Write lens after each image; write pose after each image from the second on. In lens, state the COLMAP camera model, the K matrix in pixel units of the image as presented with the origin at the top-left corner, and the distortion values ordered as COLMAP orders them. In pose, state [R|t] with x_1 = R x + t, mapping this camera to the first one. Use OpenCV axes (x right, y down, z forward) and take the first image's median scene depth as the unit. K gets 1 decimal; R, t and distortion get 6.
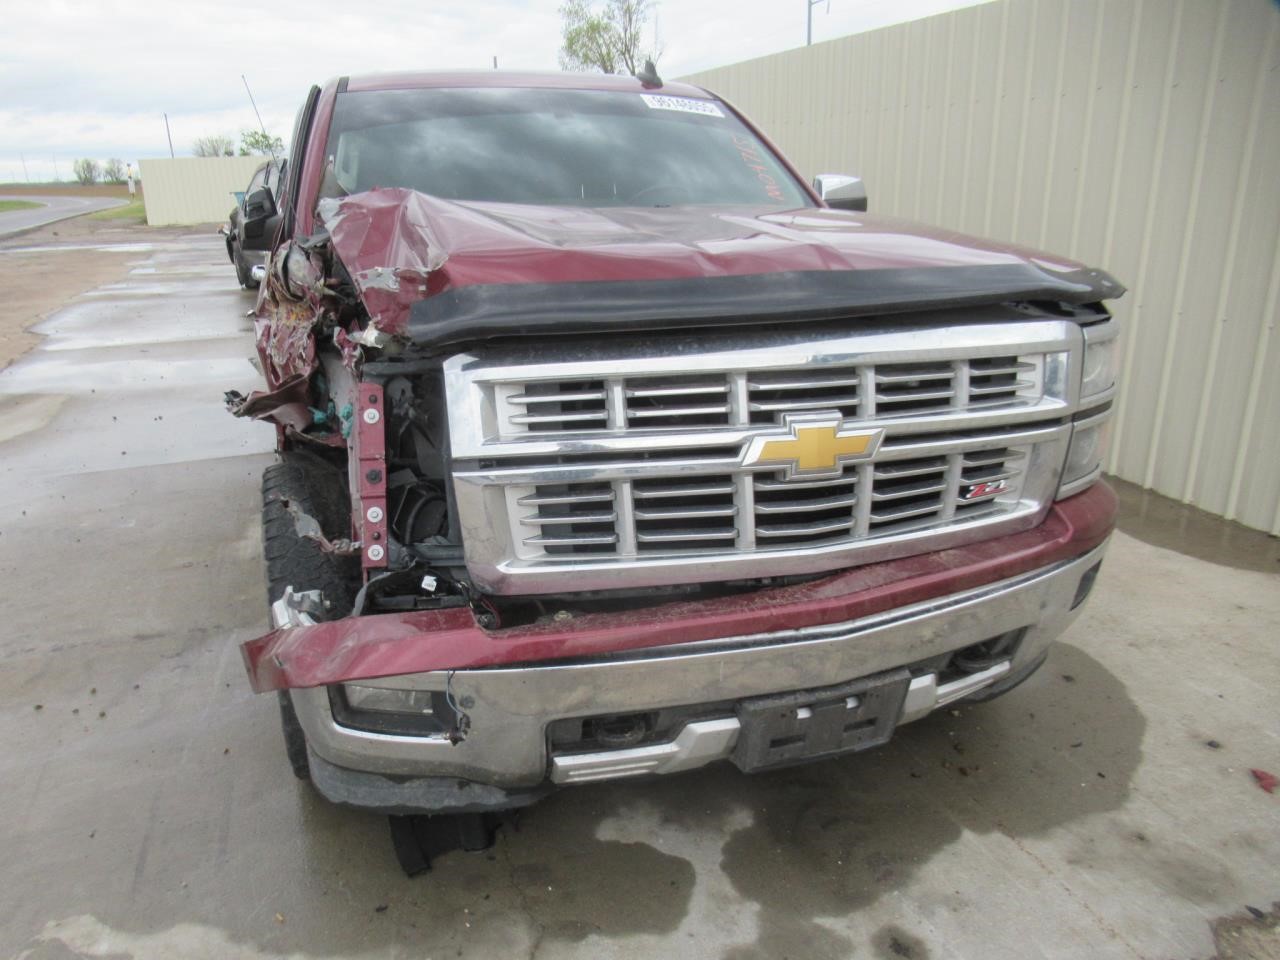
lens RADIAL K [[935.1, 0, 640.0], [0, 935.1, 480.0], [0, 0, 1]] dist [0.005464, 0.000825]
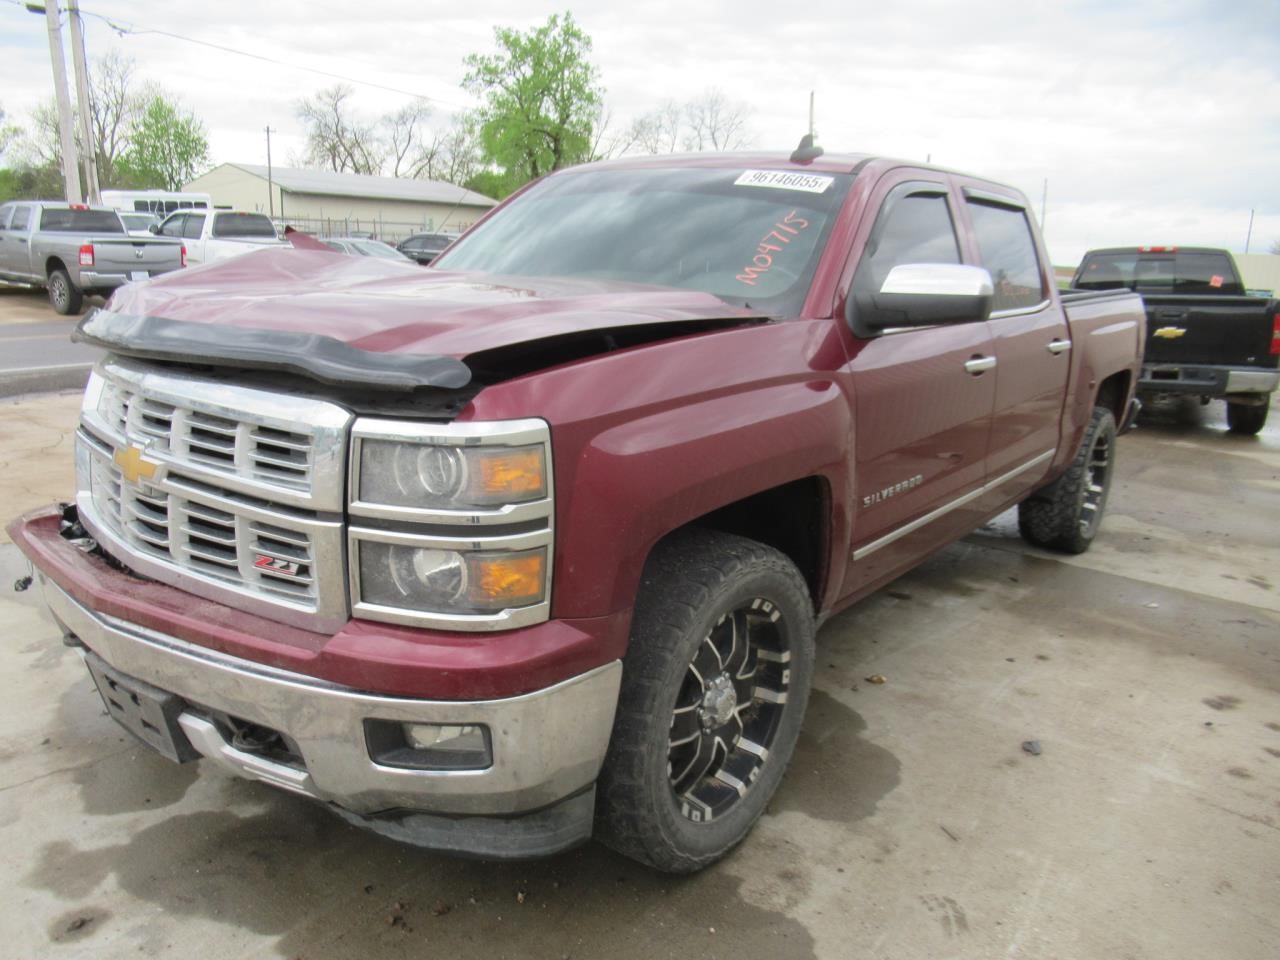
lens RADIAL K [[961.3, 0, 640.0], [0, 961.3, 480.0], [0, 0, 1]] dist [0.042024, -0.083873]
pose [[0.529806, 0.206348, -0.822633, 1.369340], [-0.281473, 0.957756, 0.058963, -0.237997], [0.800049, 0.200310, 0.565506, 0.735738]]
